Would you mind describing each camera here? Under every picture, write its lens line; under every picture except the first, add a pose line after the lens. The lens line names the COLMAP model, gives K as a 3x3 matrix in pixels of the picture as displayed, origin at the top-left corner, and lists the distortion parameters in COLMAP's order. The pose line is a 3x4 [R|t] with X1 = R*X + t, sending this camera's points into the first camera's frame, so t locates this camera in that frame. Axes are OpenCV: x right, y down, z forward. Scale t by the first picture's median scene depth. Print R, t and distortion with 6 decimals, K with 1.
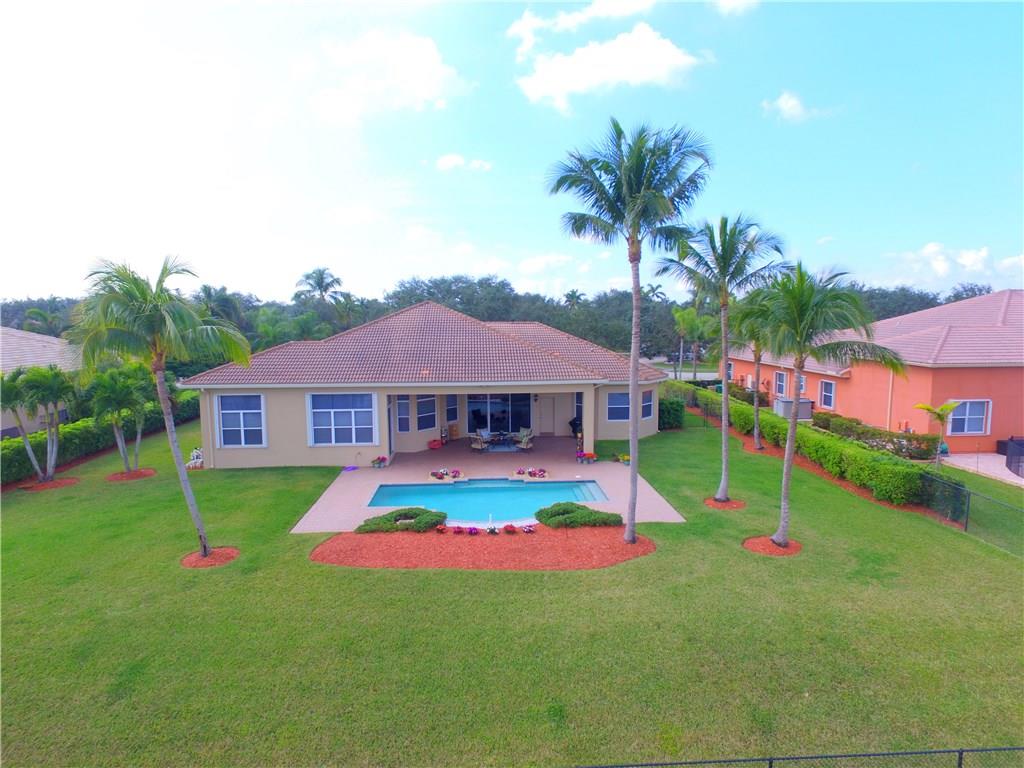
lens RADIAL K [[599.1, 0, 517.5], [0, 599.1, 381.4], [0, 0, 1]] dist [-0.015880, 0.019121]
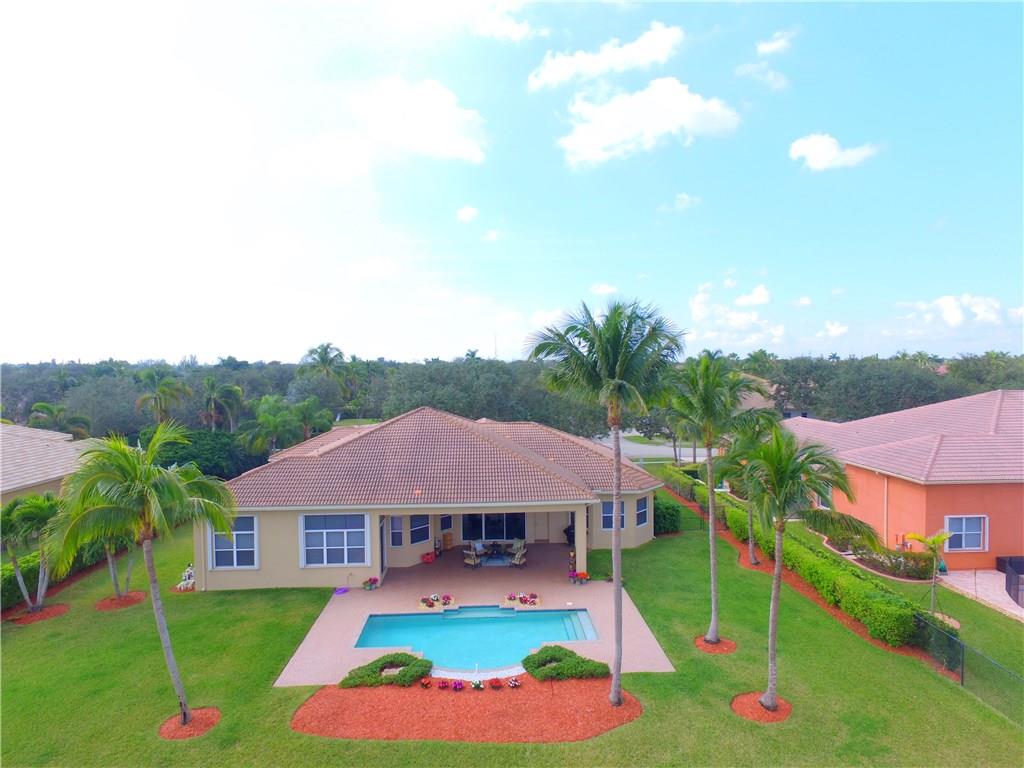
lens RADIAL K [[599.1, 0, 517.5], [0, 599.1, 381.4], [0, 0, 1]] dist [-0.015880, 0.019121]
pose [[0.999942, -0.003594, -0.010155, 0.031951], [0.002725, 0.996433, -0.084347, -0.148883], [0.010422, 0.084314, 0.996385, -0.022312]]
